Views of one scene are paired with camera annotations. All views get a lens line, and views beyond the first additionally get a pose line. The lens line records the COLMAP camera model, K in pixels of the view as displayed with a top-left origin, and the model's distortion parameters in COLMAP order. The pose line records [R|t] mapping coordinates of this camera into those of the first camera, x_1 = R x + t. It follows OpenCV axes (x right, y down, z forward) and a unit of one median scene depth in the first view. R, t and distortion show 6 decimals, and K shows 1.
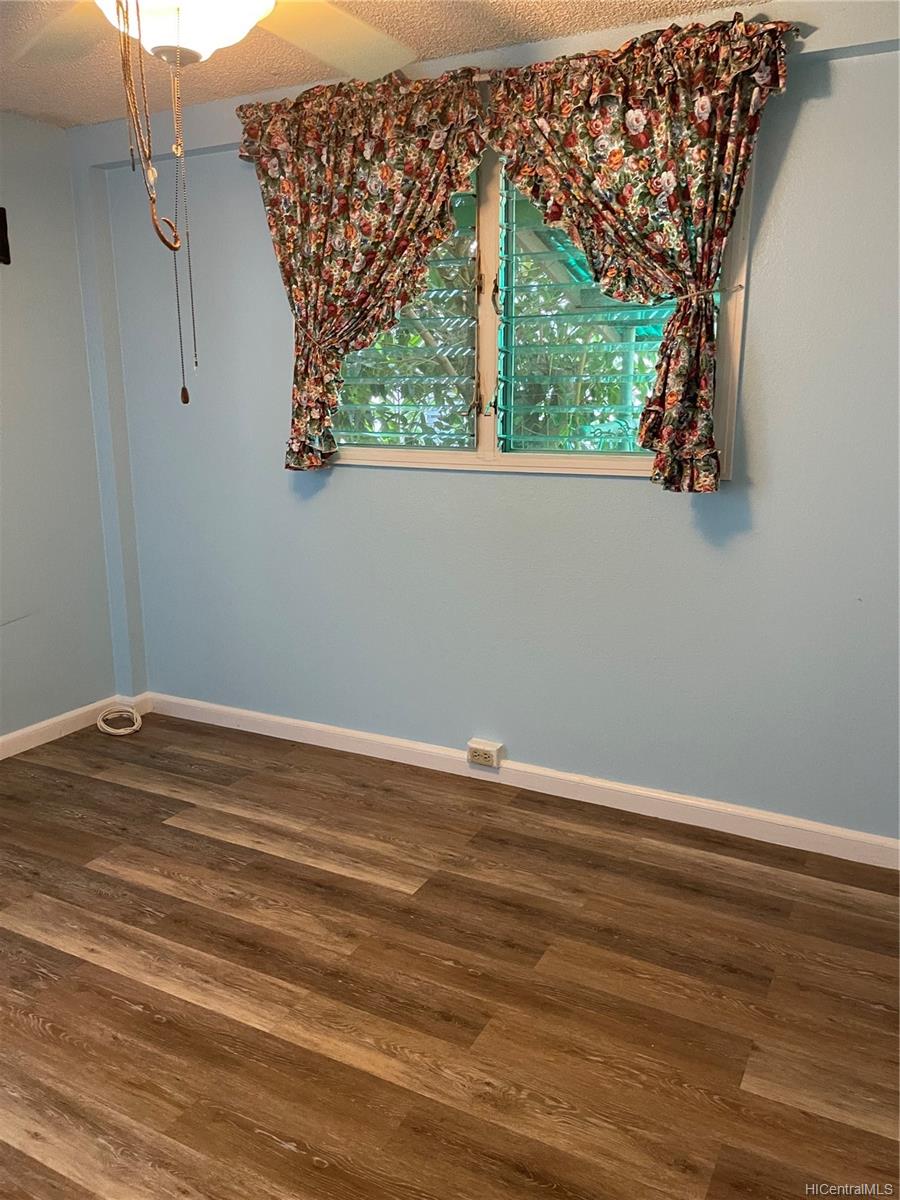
lens RADIAL K [[917.3, 0, 450.5], [0, 917.3, 601.2], [0, 0, 1]] dist [0.055125, -0.073247]
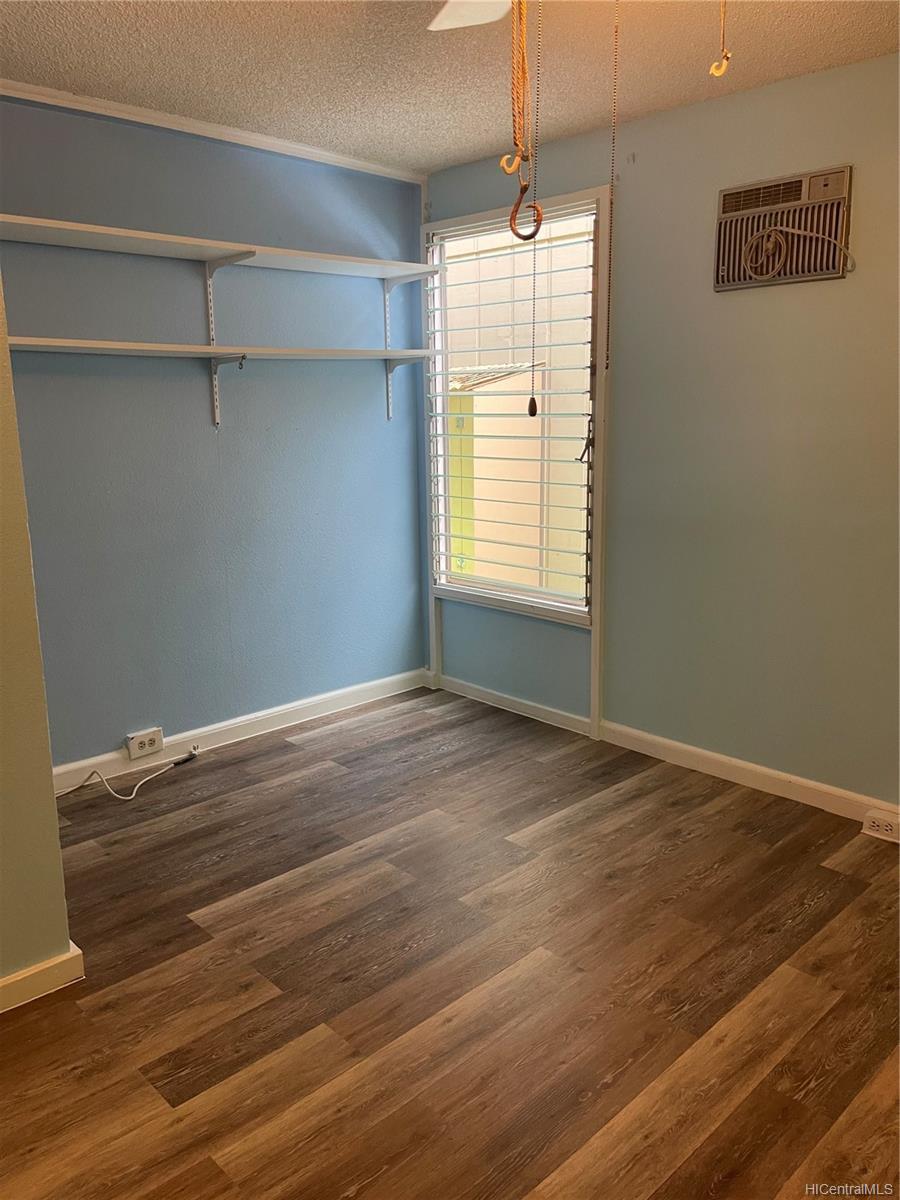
lens RADIAL K [[917.3, 0, 450.8], [0, 917.3, 598.9], [0, 0, 1]] dist [0.055125, -0.073247]
pose [[-0.315902, 0.205442, -0.926283, 0.438217], [-0.202243, 0.939258, 0.277293, -0.214503], [0.926986, 0.274932, -0.255164, 0.924855]]
